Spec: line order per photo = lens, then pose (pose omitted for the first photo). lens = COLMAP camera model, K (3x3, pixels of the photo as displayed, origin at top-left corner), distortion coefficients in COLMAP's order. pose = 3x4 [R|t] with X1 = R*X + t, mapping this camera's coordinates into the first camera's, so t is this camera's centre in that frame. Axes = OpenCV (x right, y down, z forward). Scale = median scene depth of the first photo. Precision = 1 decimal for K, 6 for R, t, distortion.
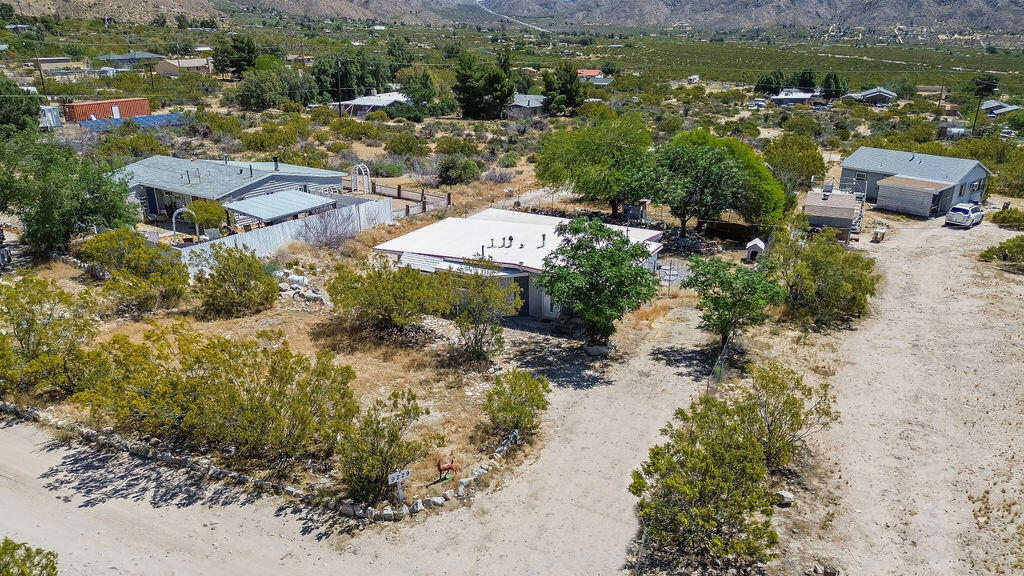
lens RADIAL K [[714.0, 0, 511.2], [0, 714.0, 287.3], [0, 0, 1]] dist [0.041285, -0.011709]
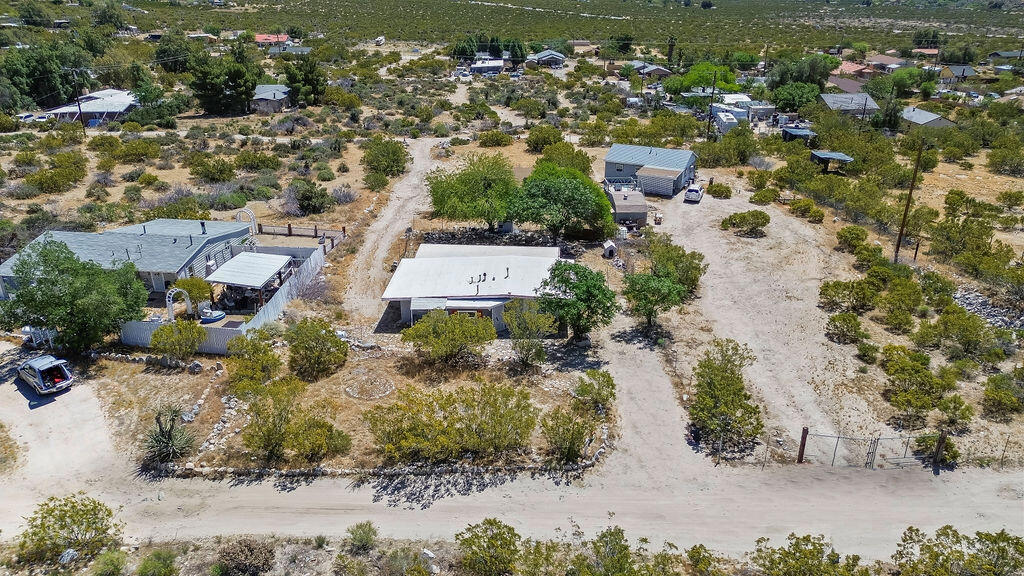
lens RADIAL K [[714.0, 0, 512.4], [0, 714.0, 287.7], [0, 0, 1]] dist [0.041285, -0.011709]
pose [[0.901628, -0.175311, 0.395390, -0.321730], [0.148175, 0.984051, 0.098427, -0.108981], [-0.406339, -0.030157, 0.913225, -0.188516]]
